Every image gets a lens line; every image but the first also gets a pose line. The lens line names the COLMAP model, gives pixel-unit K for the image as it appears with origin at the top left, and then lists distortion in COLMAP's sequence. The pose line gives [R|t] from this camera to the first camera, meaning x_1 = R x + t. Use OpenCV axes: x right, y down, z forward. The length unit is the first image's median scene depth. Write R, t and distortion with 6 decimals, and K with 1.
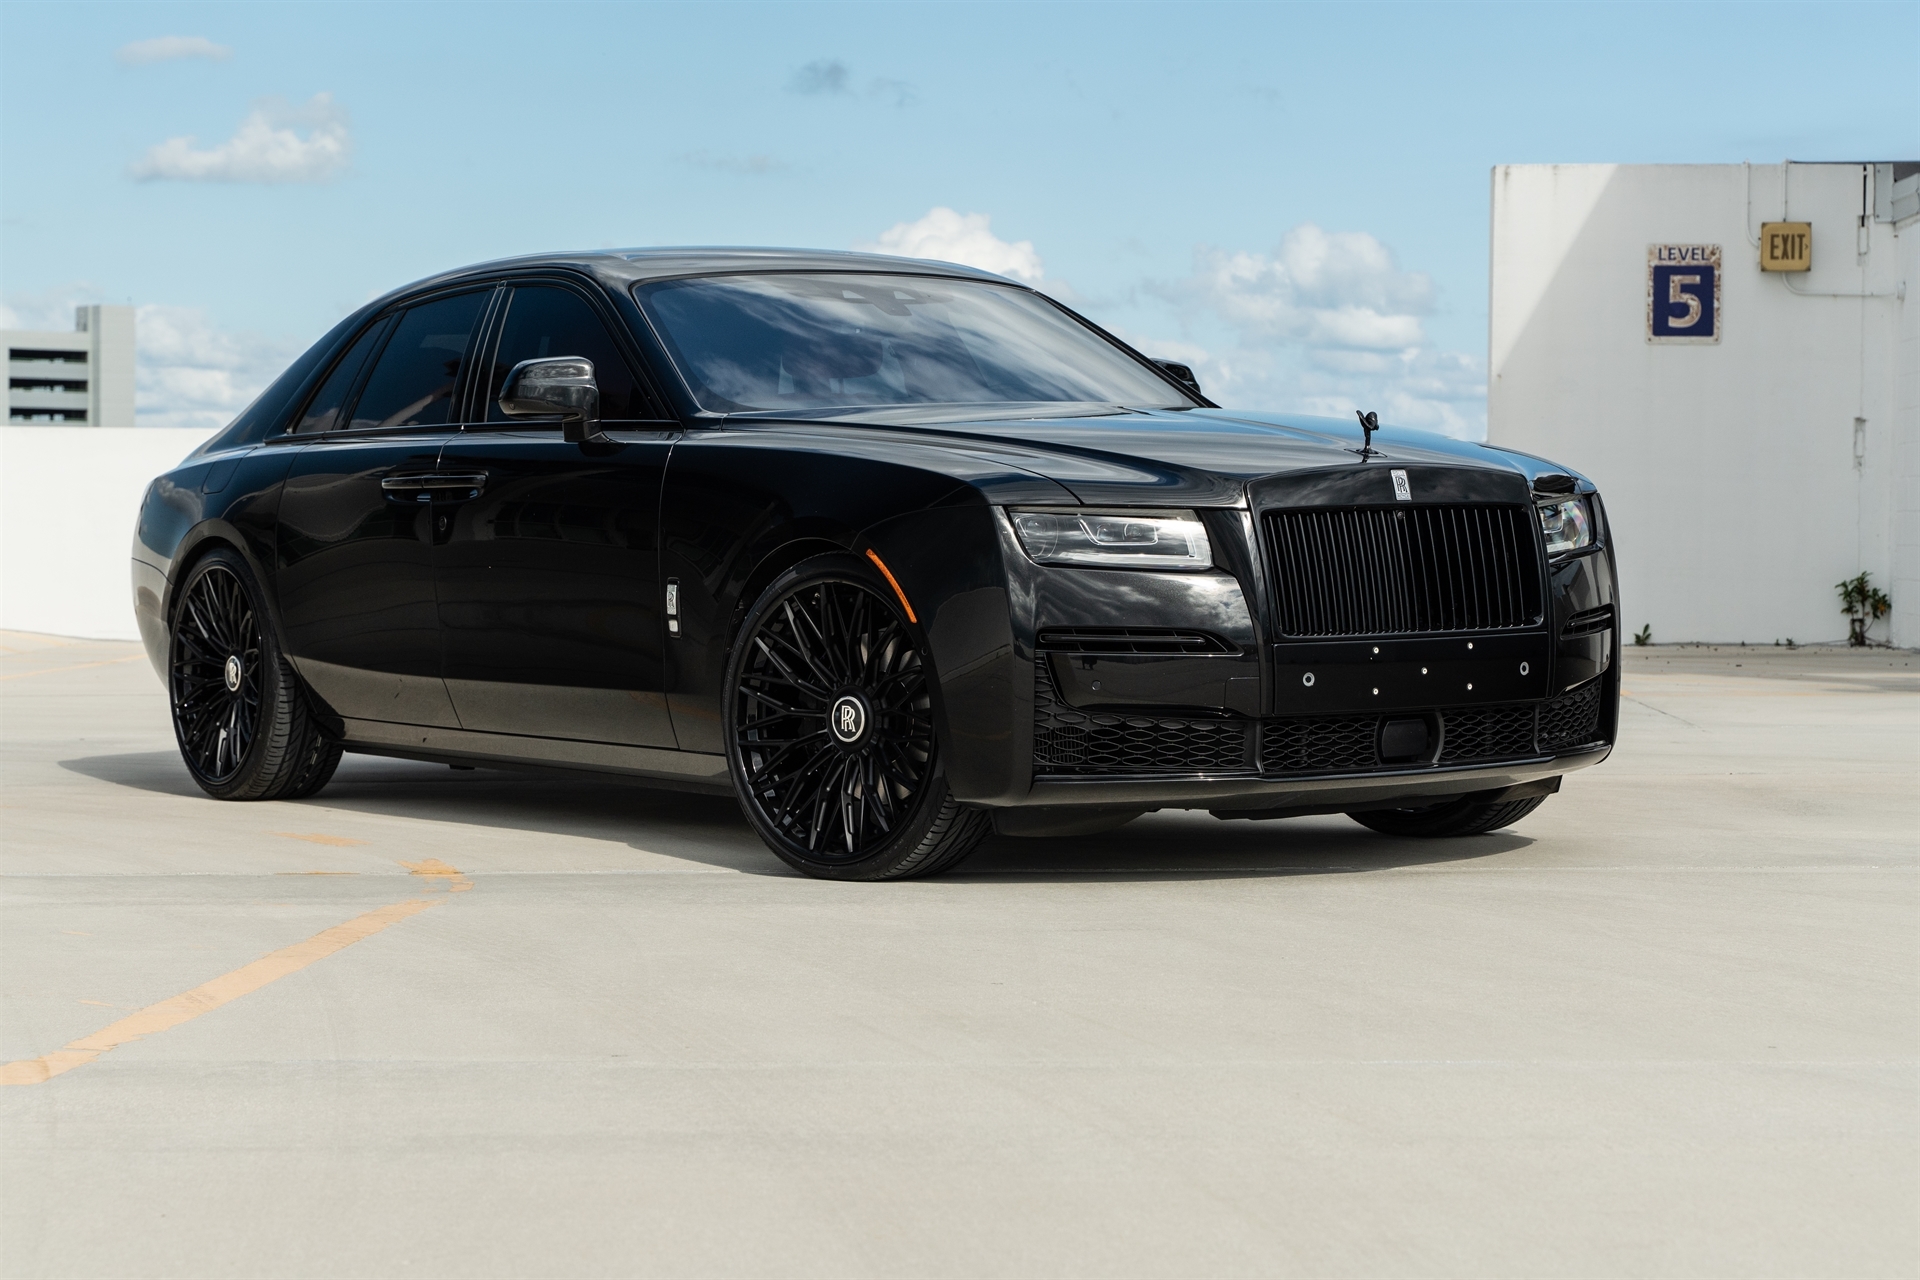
lens RADIAL K [[4414.8, 0, 960.0], [0, 4414.8, 640.0], [0, 0, 1]] dist [0.010080, -0.204377]
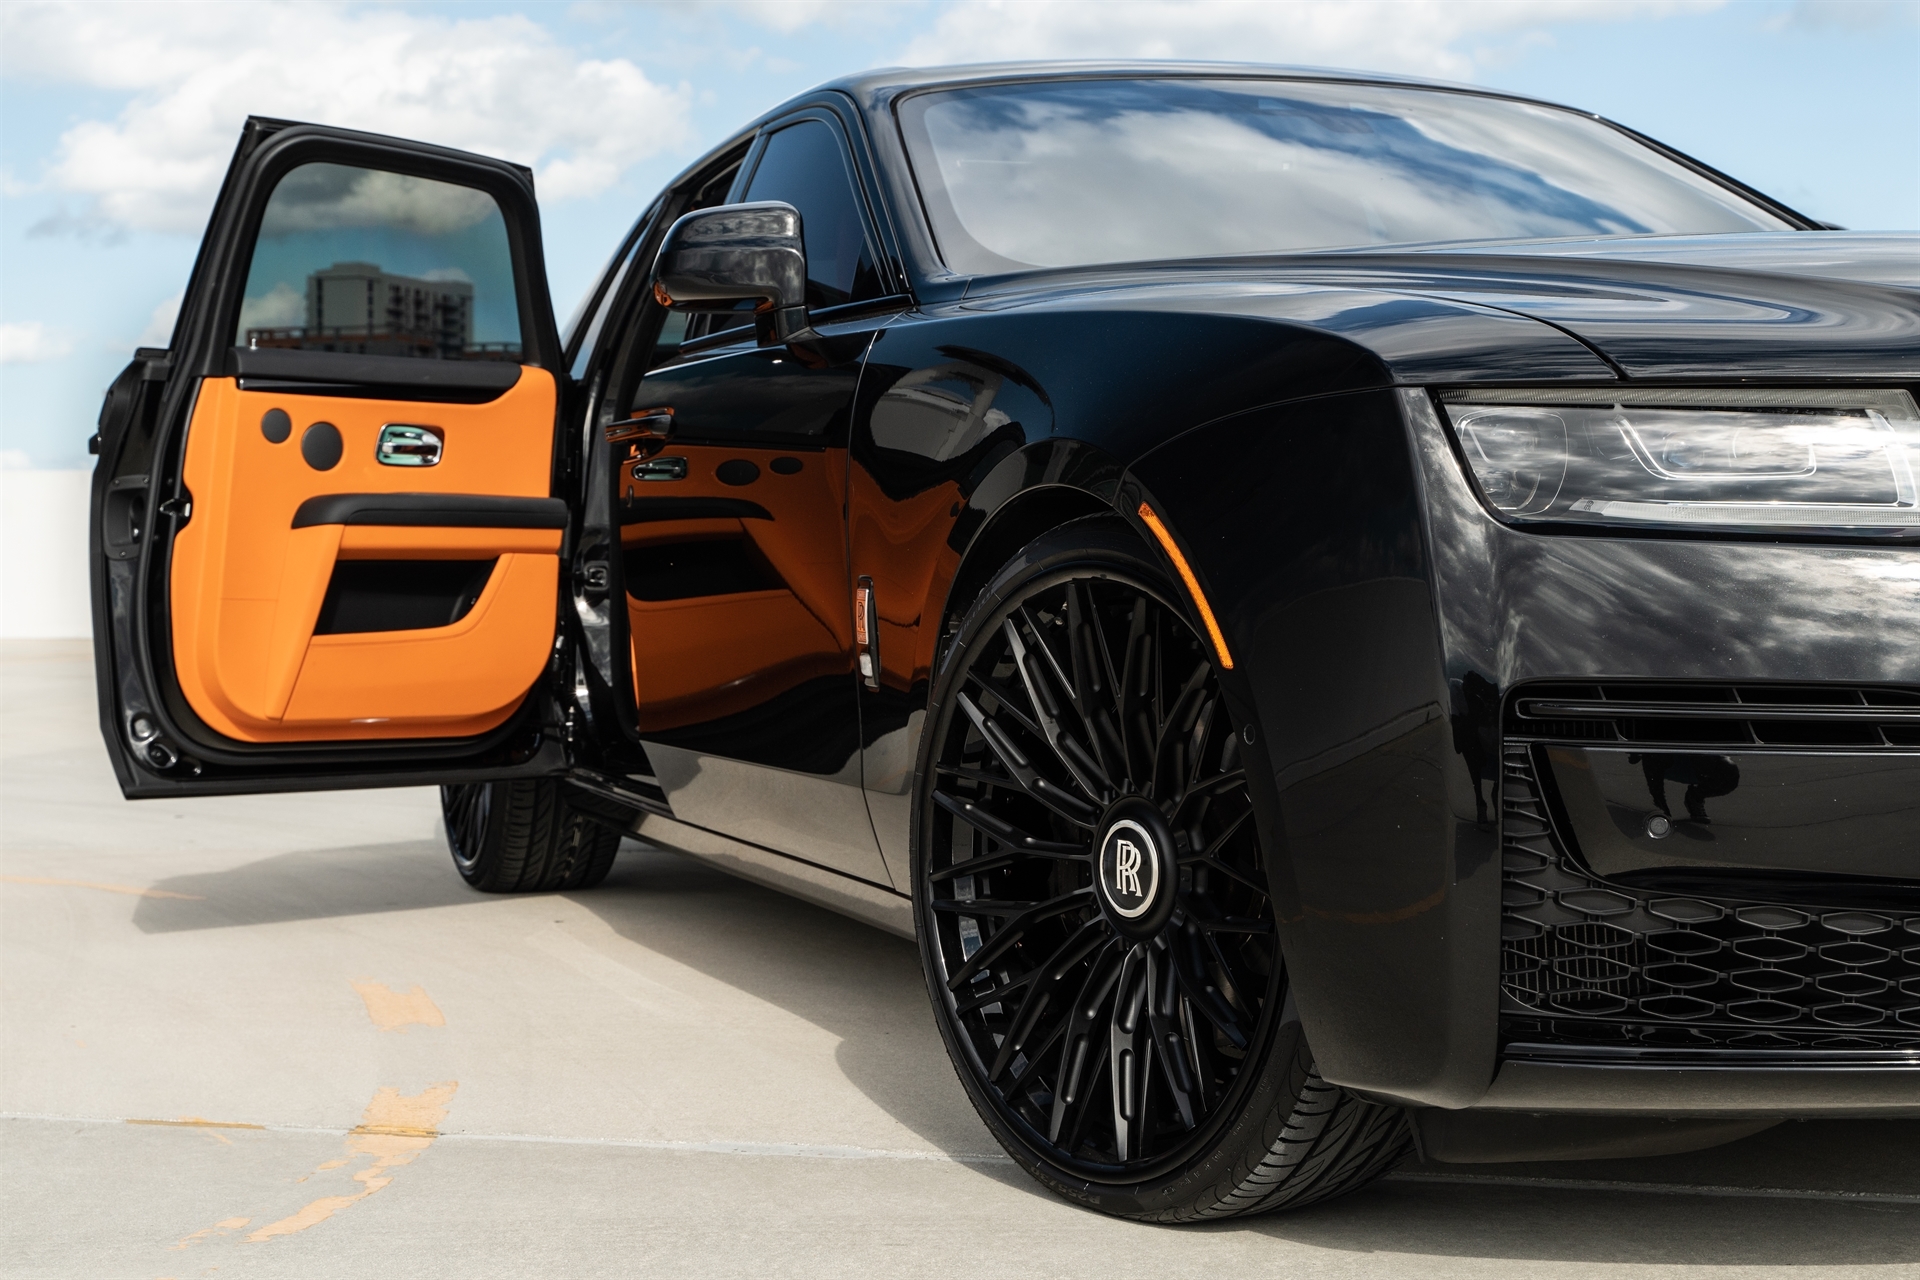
lens RADIAL K [[2892.2, 0, 960.0], [0, 2892.2, 640.0], [0, 0, 1]] dist [0.004570, 0.047876]
pose [[0.972616, -0.001998, -0.232411, 0.028849], [0.002096, 0.999998, 0.000174, -0.006568], [0.232410, -0.000656, 0.972618, 0.694002]]
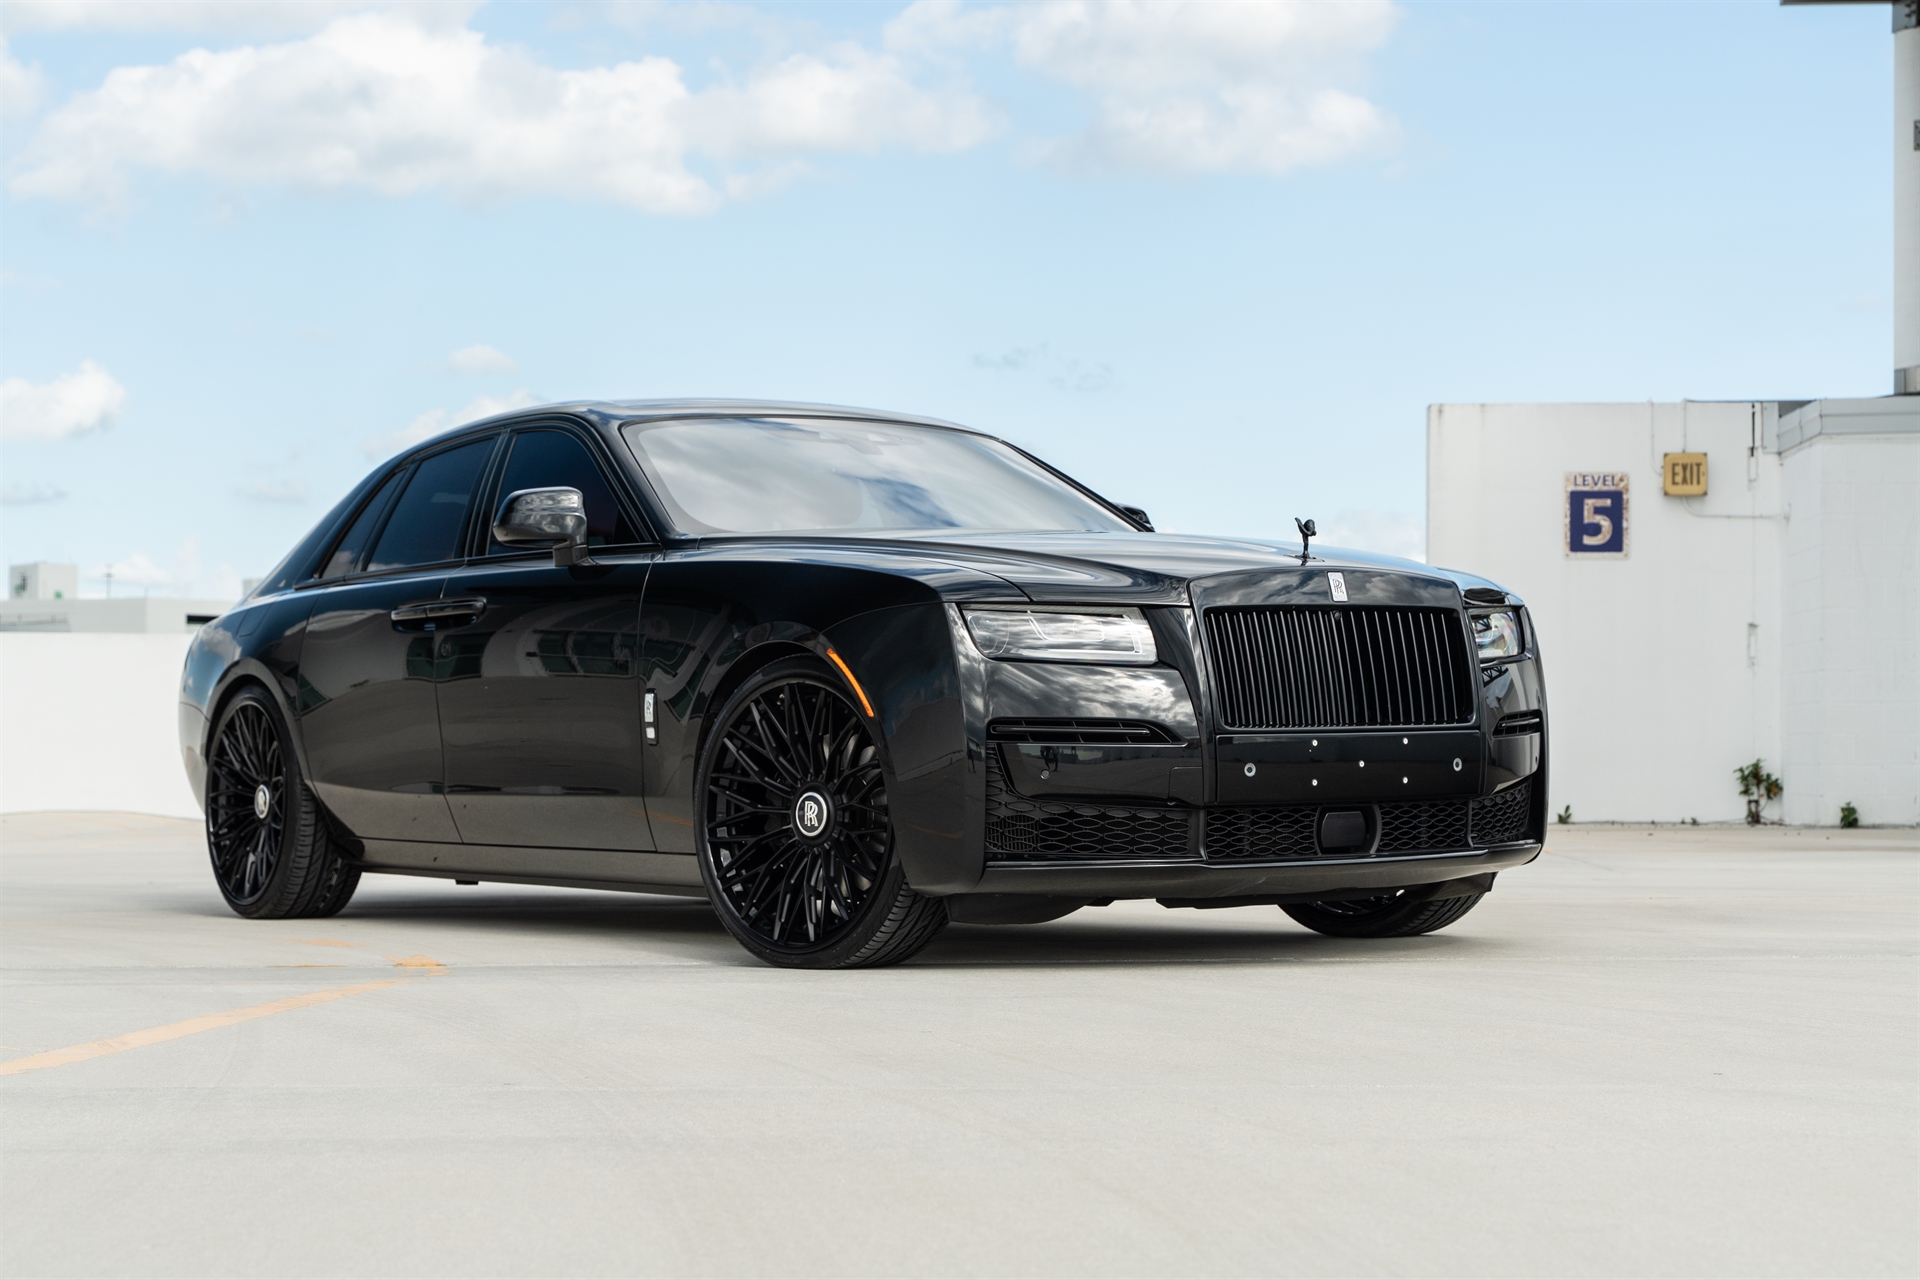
lens RADIAL K [[3660.4, 0, 988.1], [0, 3660.4, 603.2], [0, 0, 1]] dist [-0.009694, 0.020048]
pose [[0.999998, -0.001319, -0.001258, 0.017694], [0.001223, 0.997284, -0.073645, 0.031869], [0.001352, 0.073643, 0.997284, 0.131983]]
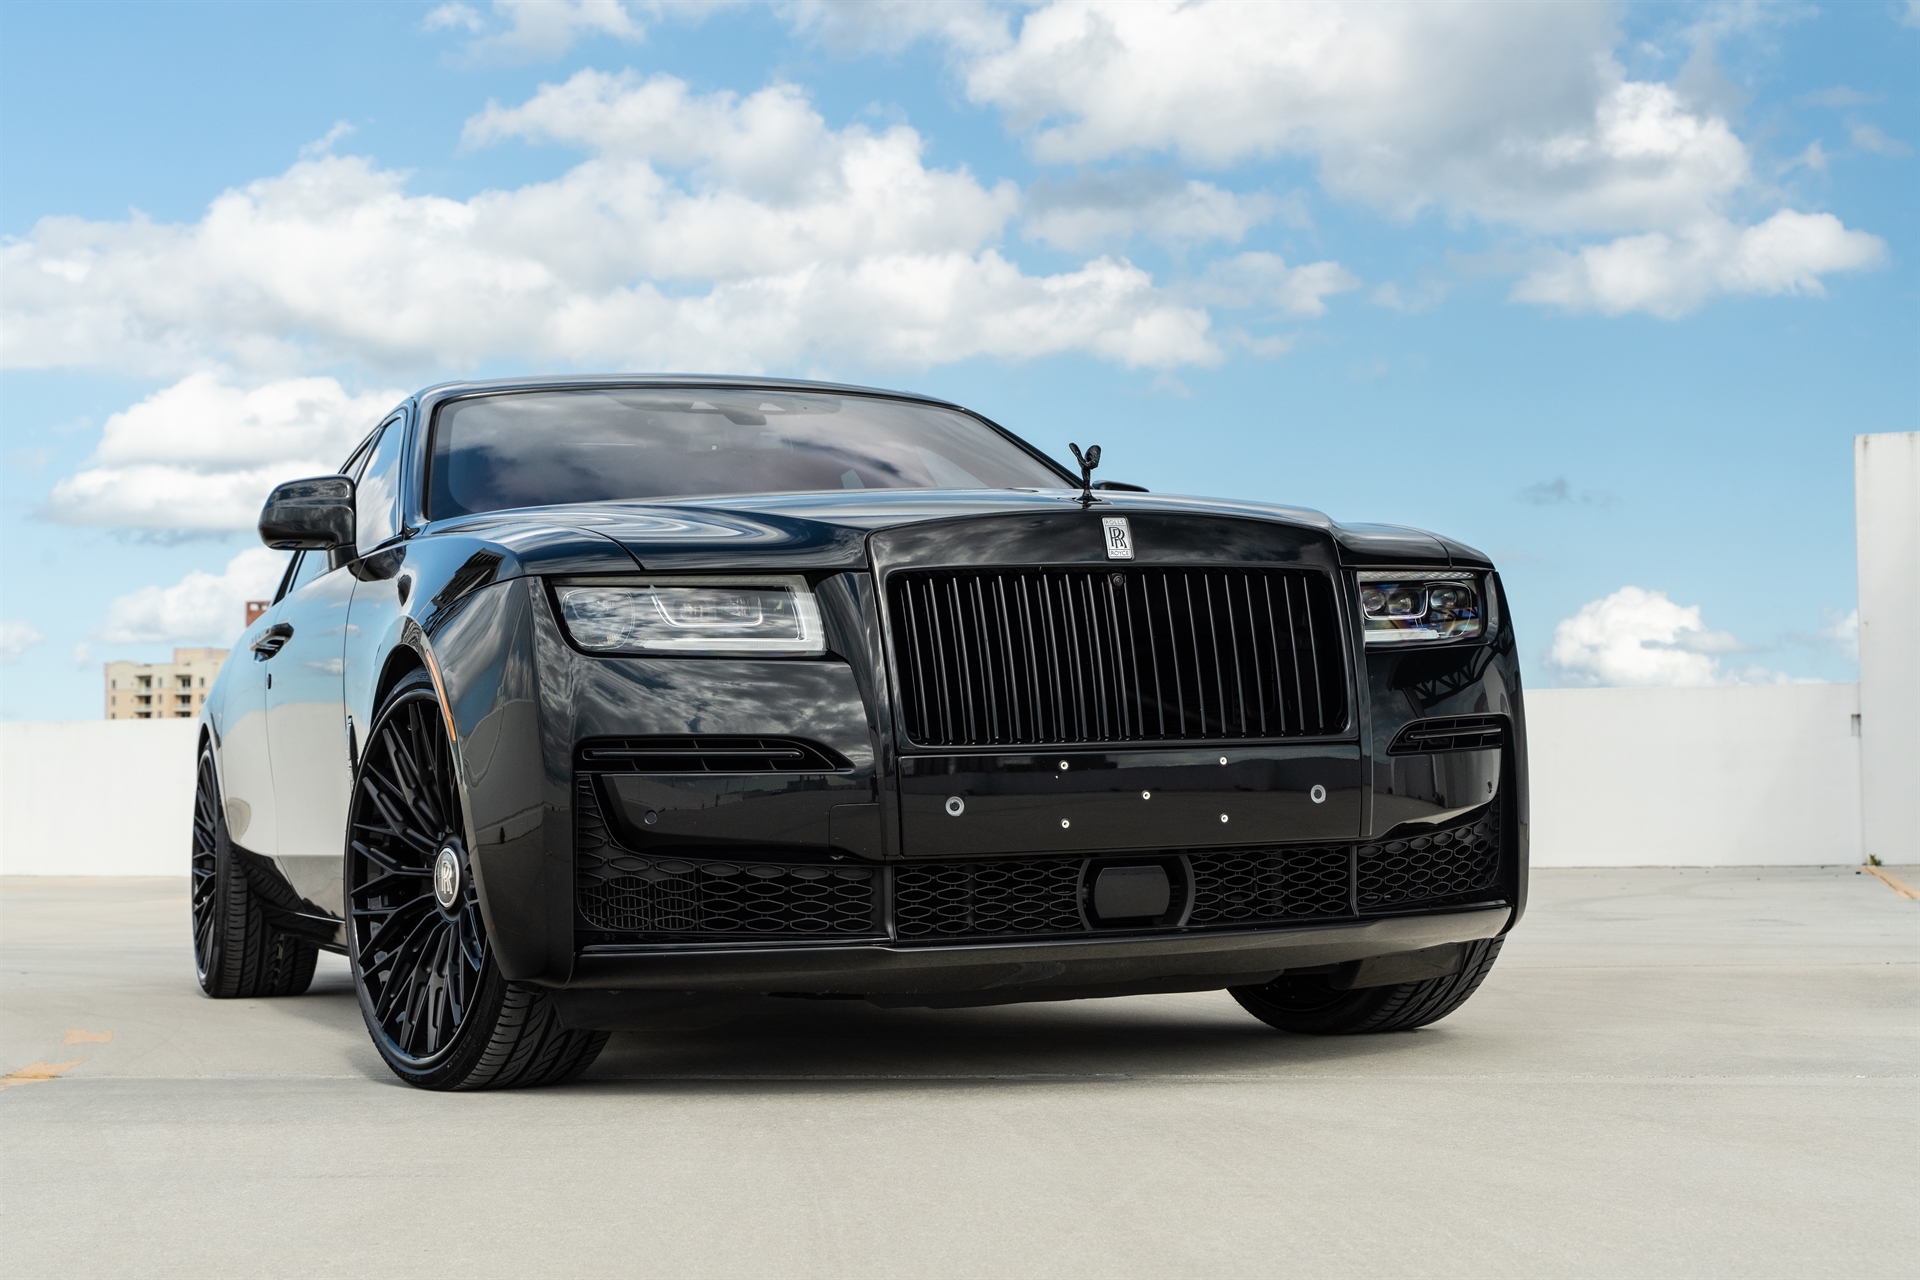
lens RADIAL K [[2965.6, 0, 960.0], [0, 2965.6, 640.0], [0, 0, 1]] dist [0.009424, -0.063776]
pose [[0.969670, -0.032571, -0.242238, 0.187637], [0.010468, 0.995706, -0.091975, 0.025012], [0.244194, 0.086650, 0.965847, 0.517153]]
